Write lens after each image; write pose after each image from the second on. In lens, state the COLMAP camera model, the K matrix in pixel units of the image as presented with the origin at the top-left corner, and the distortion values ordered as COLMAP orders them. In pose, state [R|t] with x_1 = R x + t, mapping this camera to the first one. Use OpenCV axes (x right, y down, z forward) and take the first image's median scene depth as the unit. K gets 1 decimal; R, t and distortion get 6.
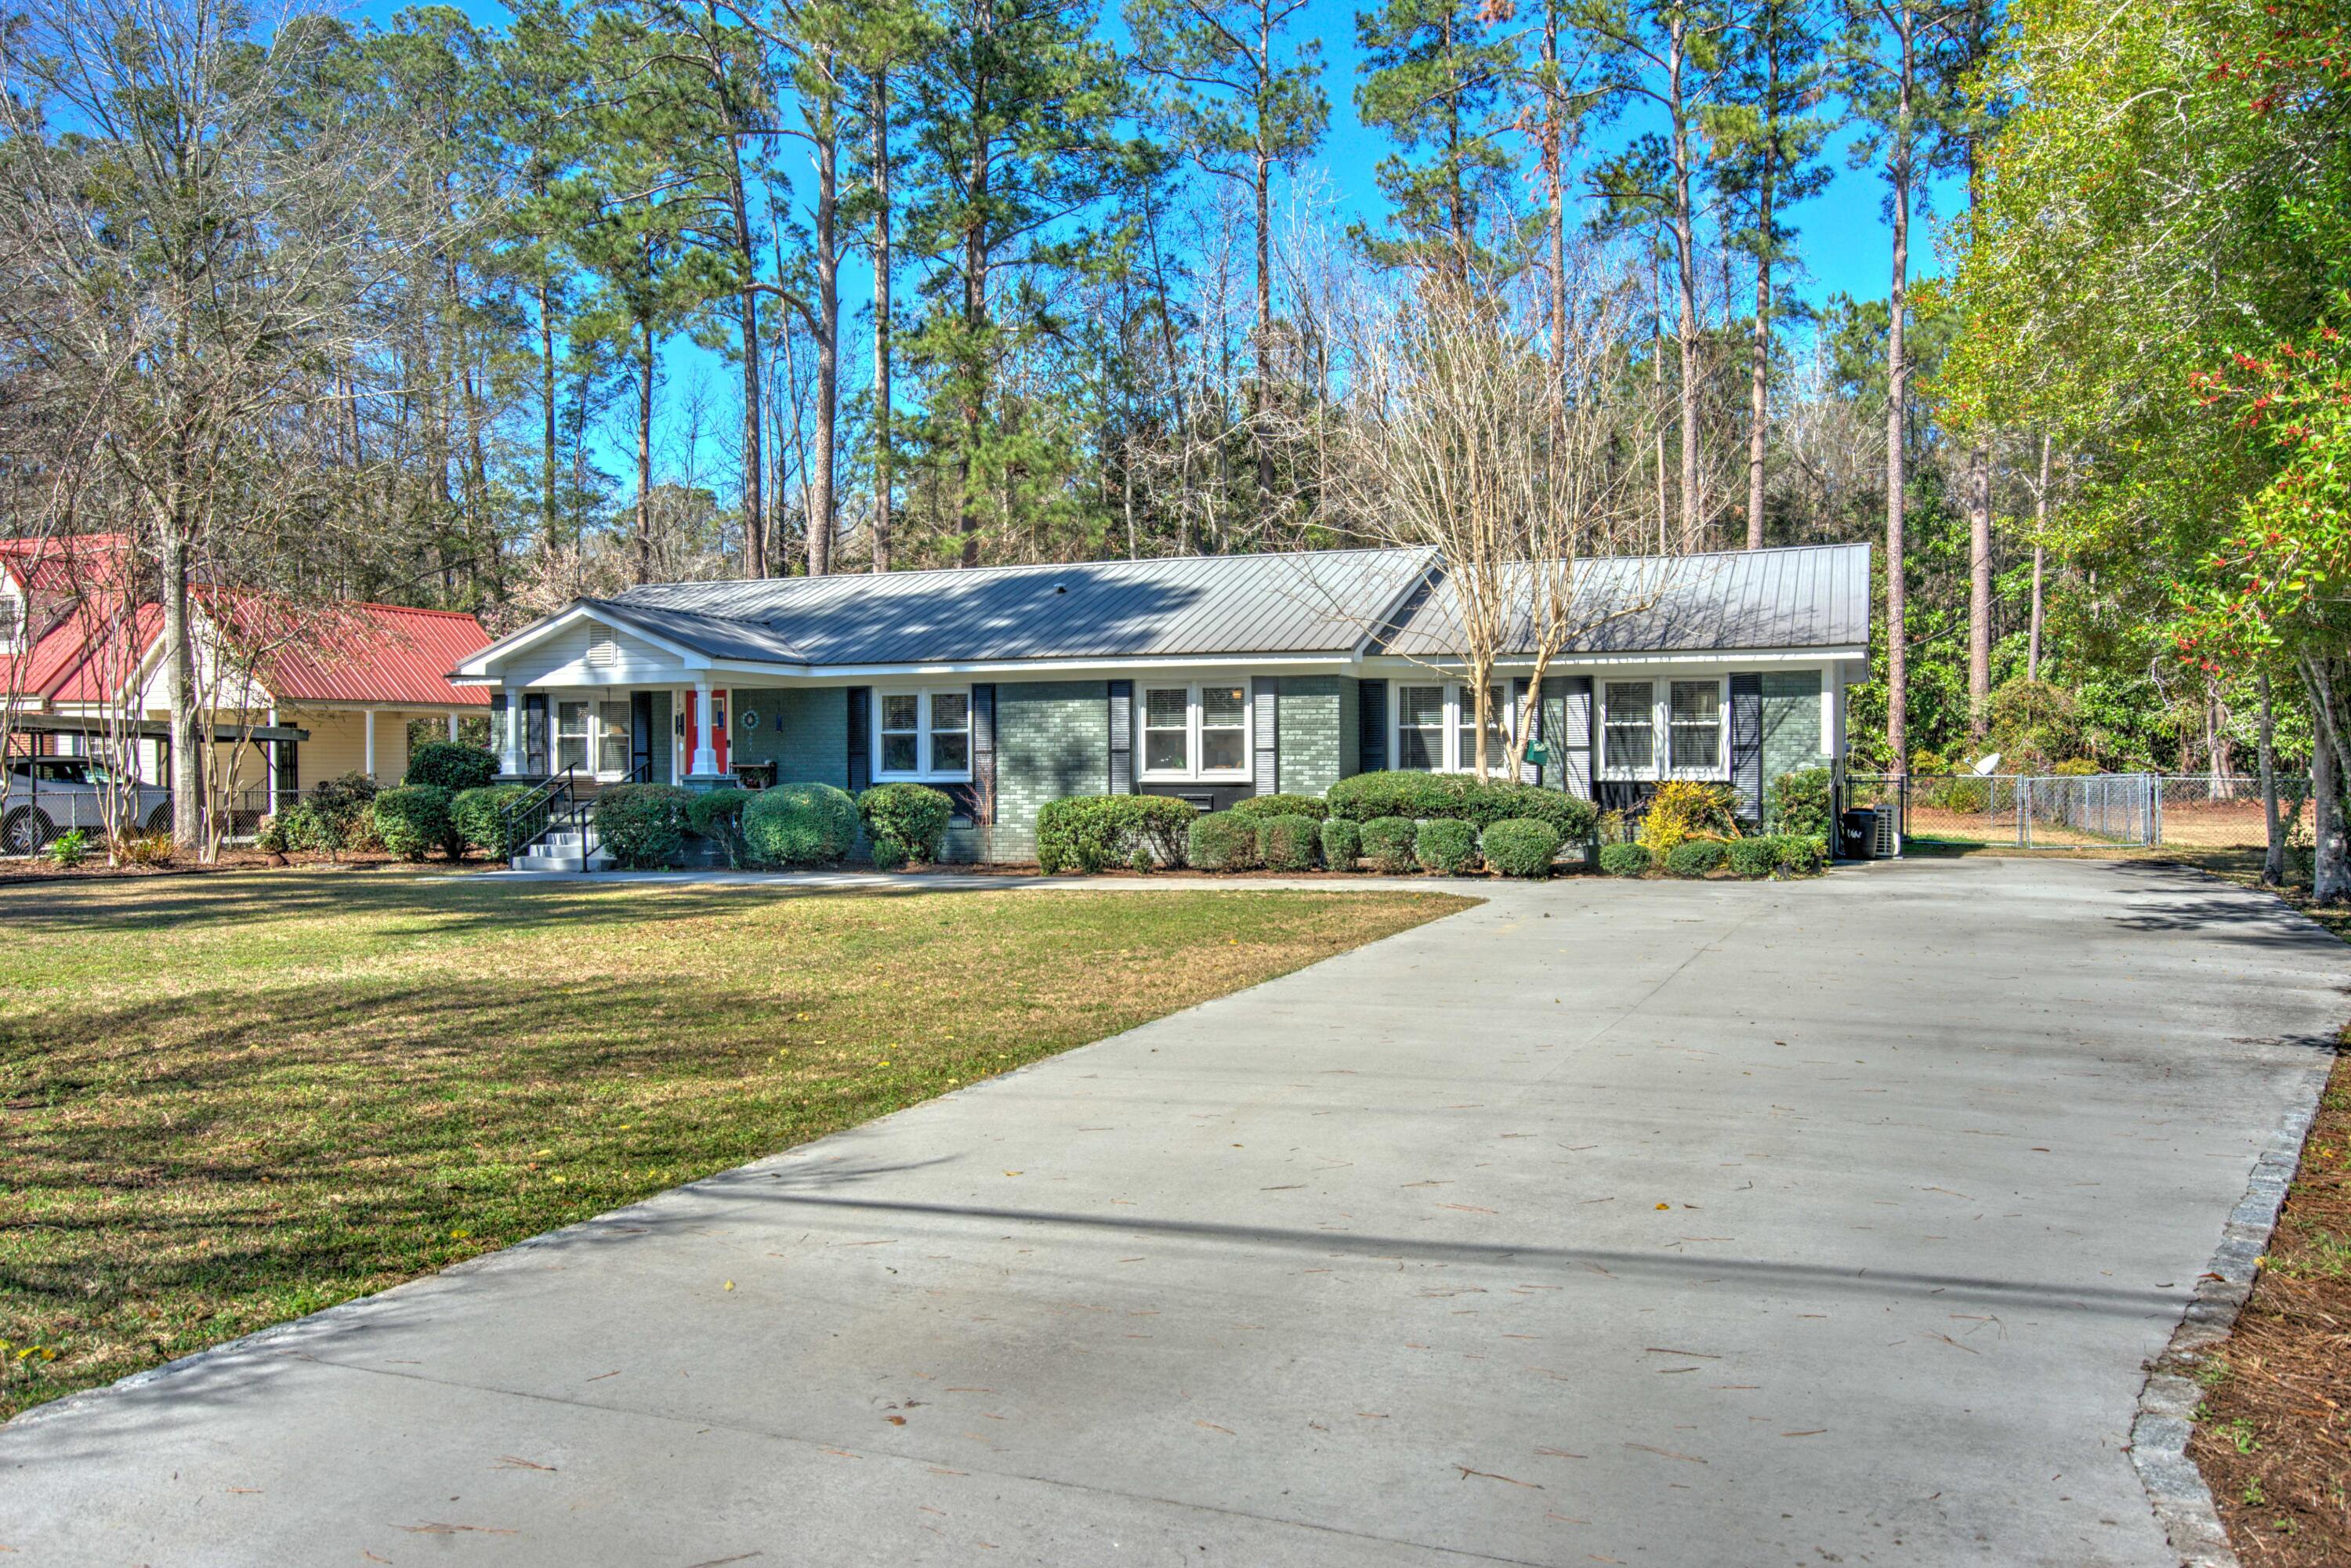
lens RADIAL K [[1688.5, 0, 1169.7], [0, 1688.5, 782.1], [0, 0, 1]] dist [-0.013262, 0.001198]
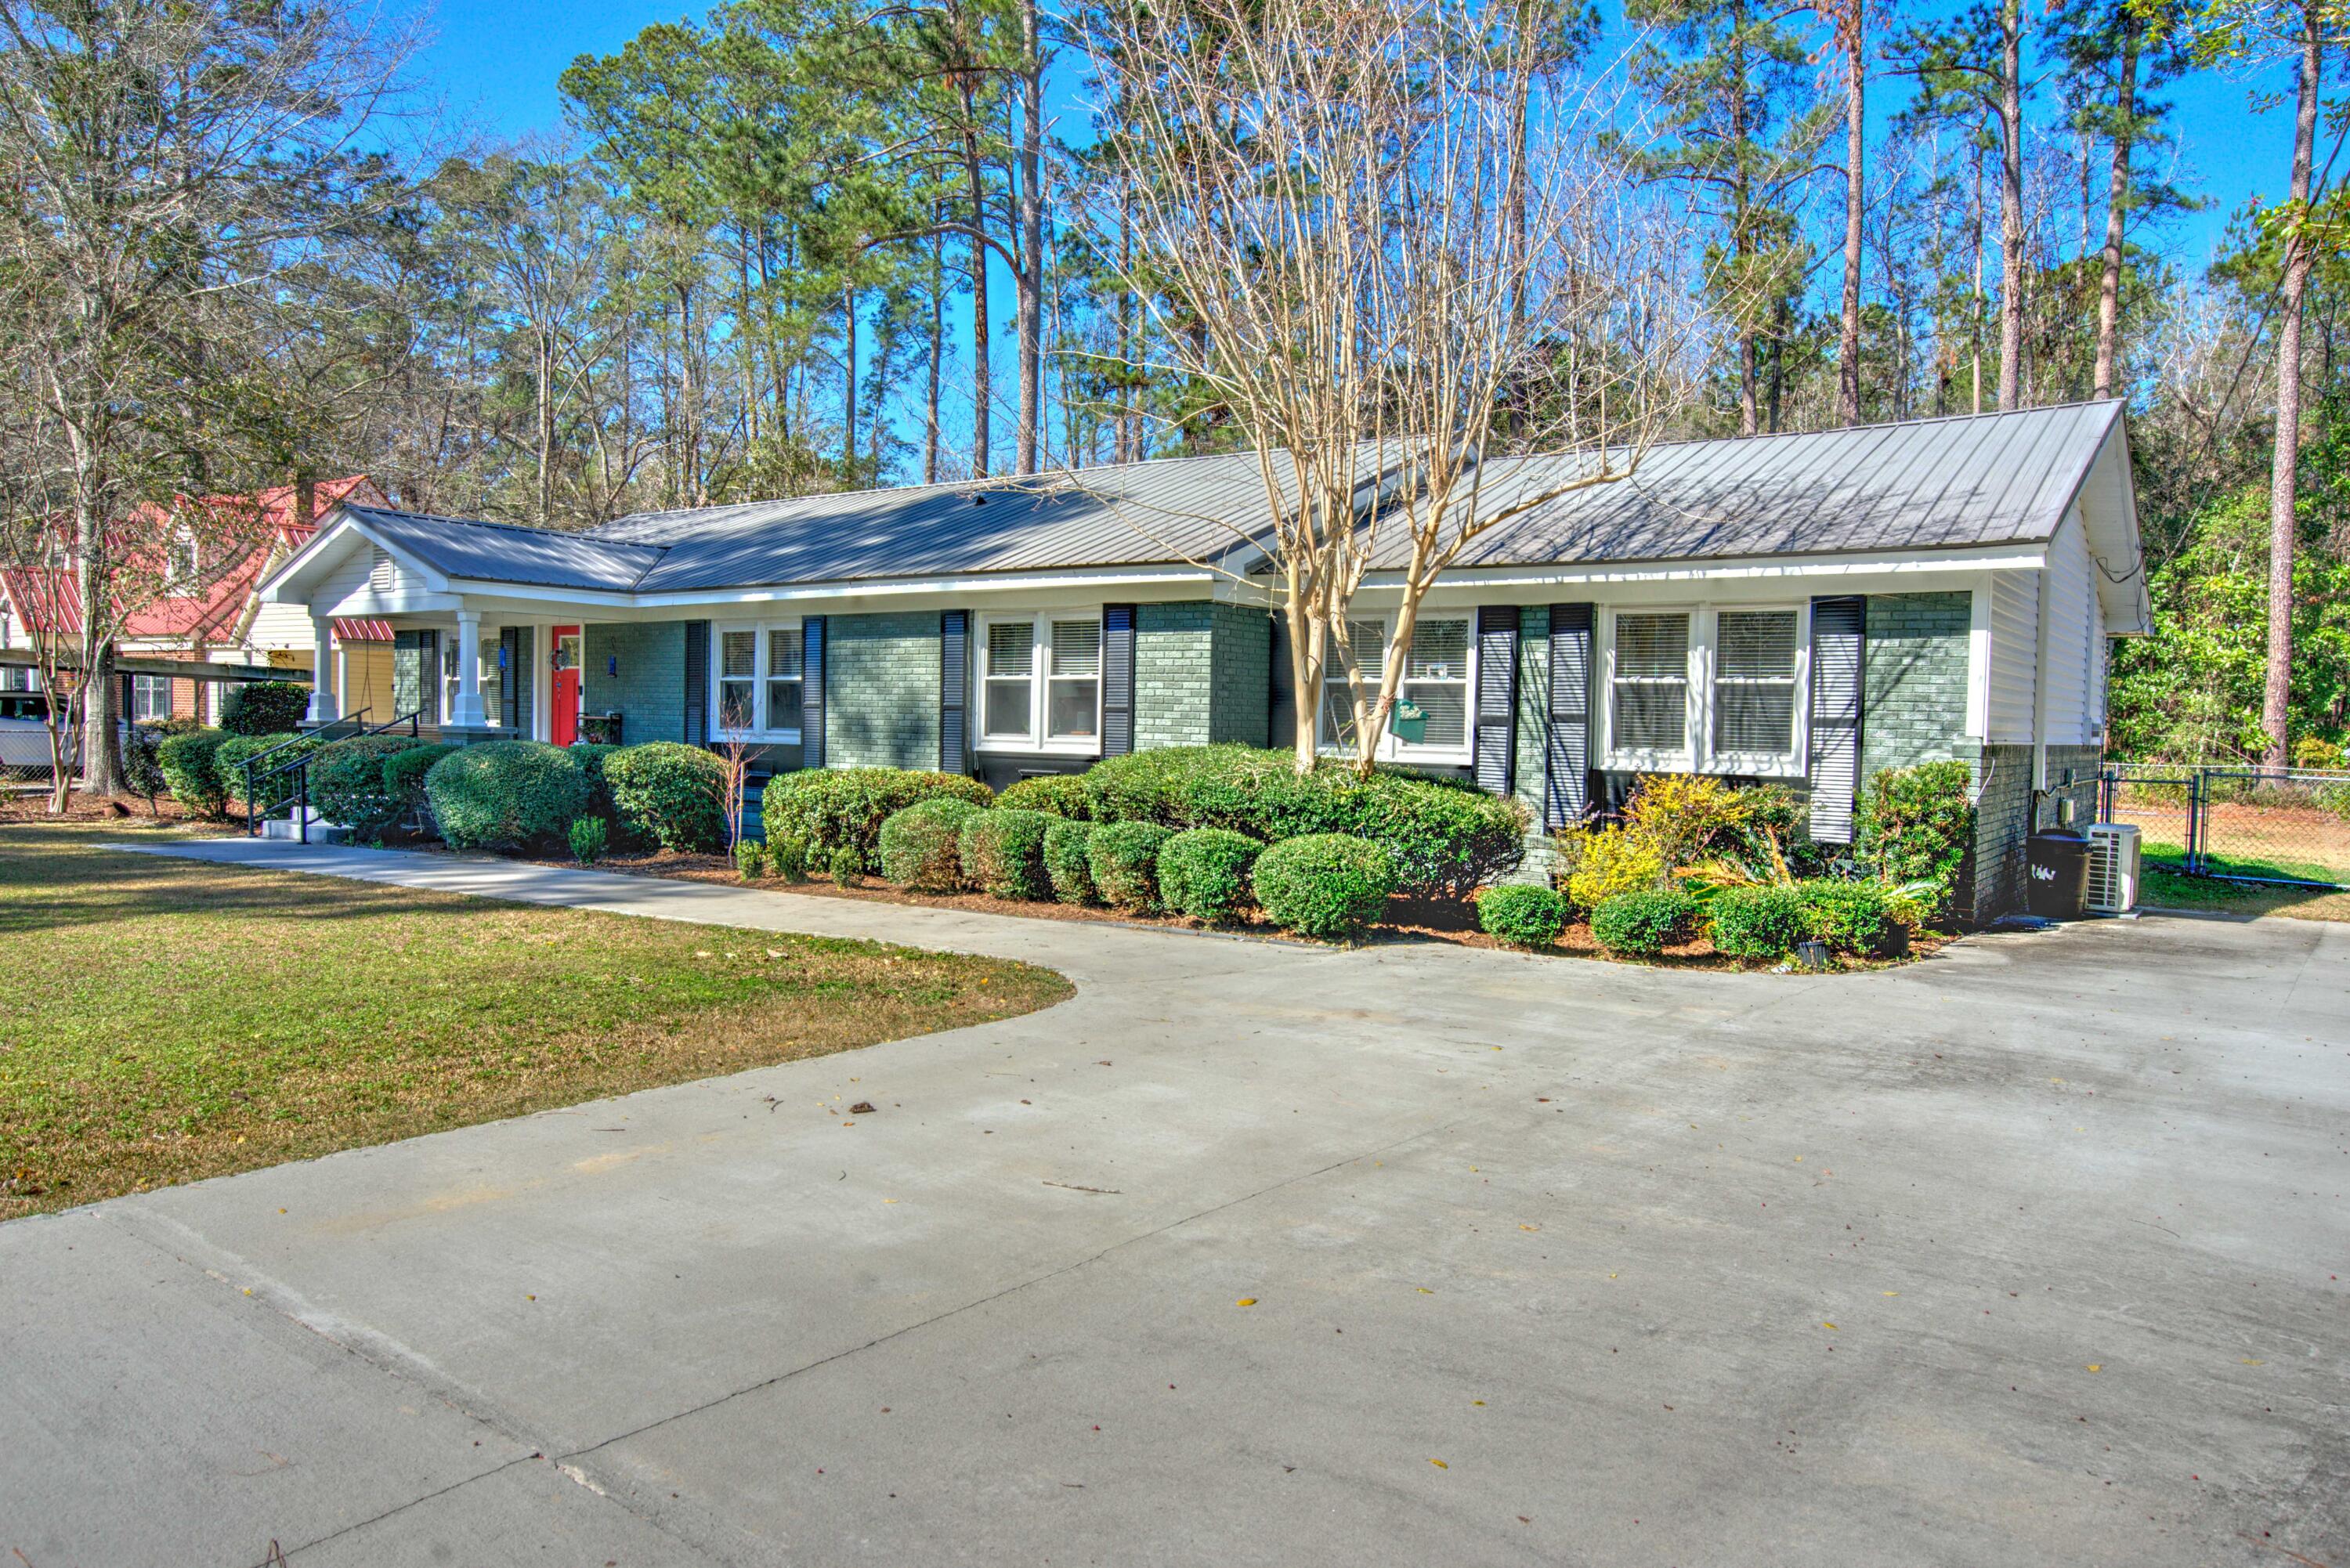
lens RADIAL K [[1524.0, 0, 1180.2], [0, 1524.0, 777.1], [0, 0, 1]] dist [-0.010260, 0.011692]
pose [[0.970910, 0.032584, -0.237219, 0.210975], [-0.027464, 0.999314, 0.024857, -0.007058], [0.237866, -0.017619, 0.971138, 0.363602]]
